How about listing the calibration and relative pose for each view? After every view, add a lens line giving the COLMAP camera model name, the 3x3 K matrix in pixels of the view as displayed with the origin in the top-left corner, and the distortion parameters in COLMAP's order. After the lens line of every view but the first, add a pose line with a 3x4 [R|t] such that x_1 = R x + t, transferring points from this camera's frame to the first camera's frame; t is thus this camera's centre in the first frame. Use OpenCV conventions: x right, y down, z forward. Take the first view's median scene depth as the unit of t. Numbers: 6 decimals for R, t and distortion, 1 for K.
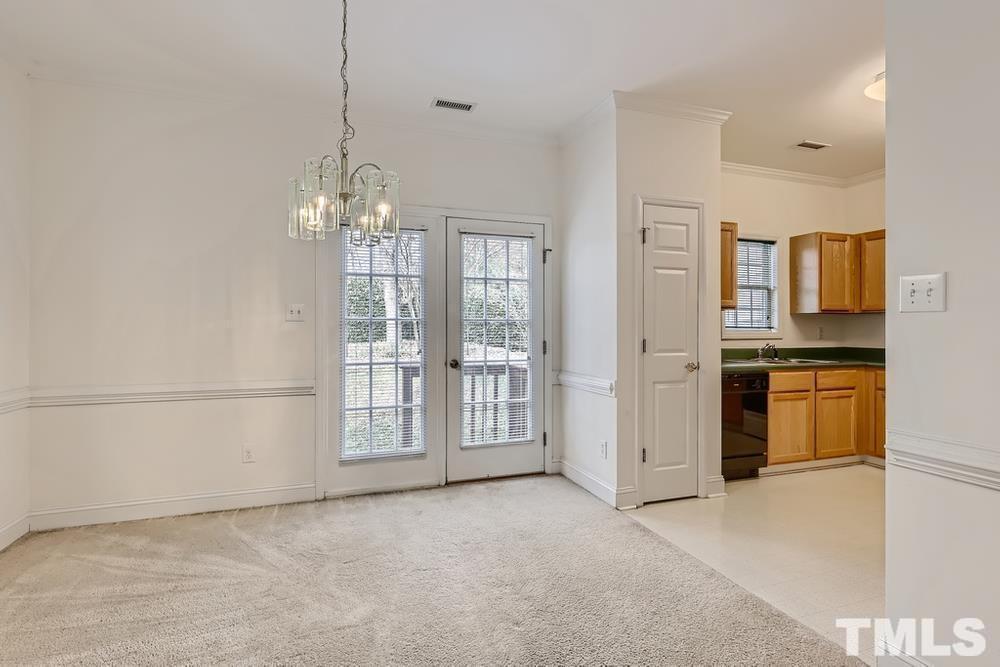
lens RADIAL K [[482.9, 0, 498.6], [0, 482.9, 328.3], [0, 0, 1]] dist [0.005784, -0.001607]
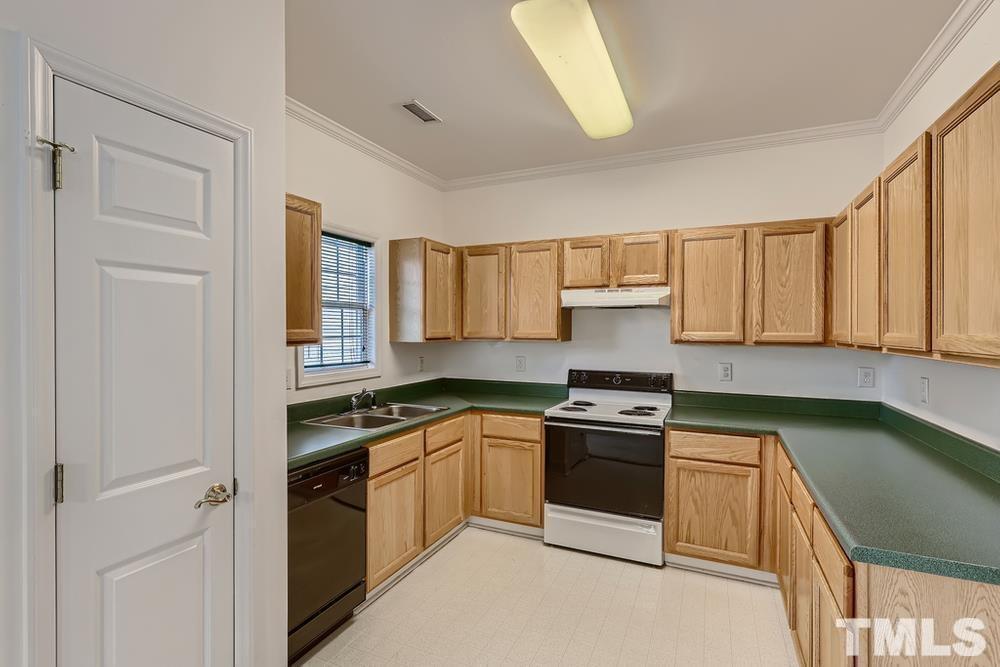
lens RADIAL K [[482.9, 0, 496.3], [0, 482.9, 330.3], [0, 0, 1]] dist [0.005784, -0.001607]
pose [[0.701103, -0.001661, 0.713058, 0.195735], [-0.000789, 0.999995, 0.003105, -0.054420], [-0.713059, -0.002739, 0.701098, 0.379571]]
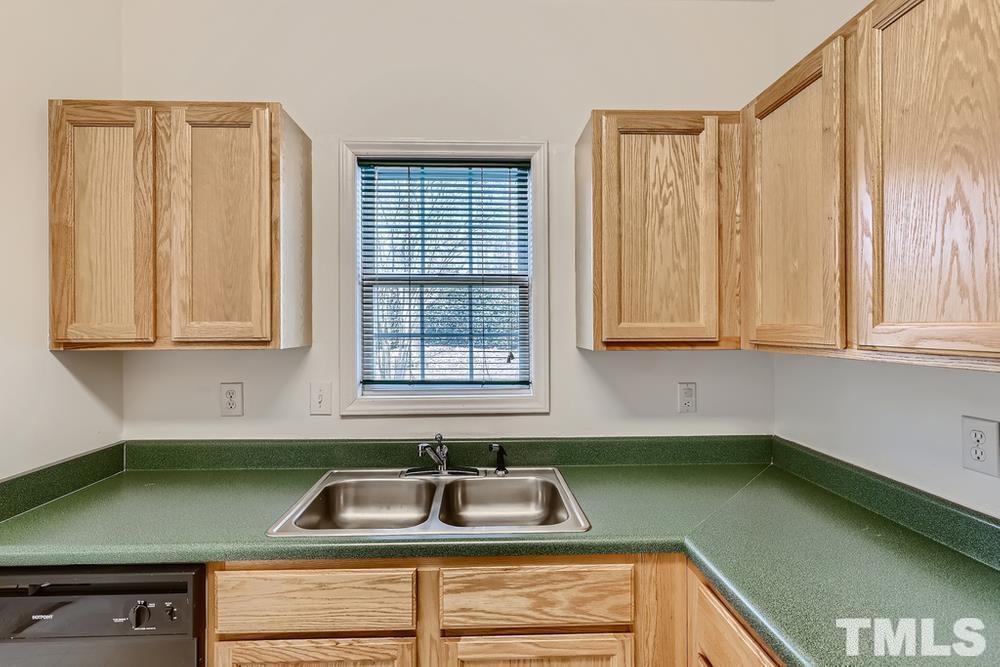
lens RADIAL K [[482.9, 0, 502.3], [0, 482.9, 324.4], [0, 0, 1]] dist [0.005784, -0.001607]
pose [[0.954276, -0.002477, -0.298915, 0.706105], [0.000638, 0.999980, -0.006250, -0.048763], [0.298925, 0.005773, 0.954259, 0.664673]]
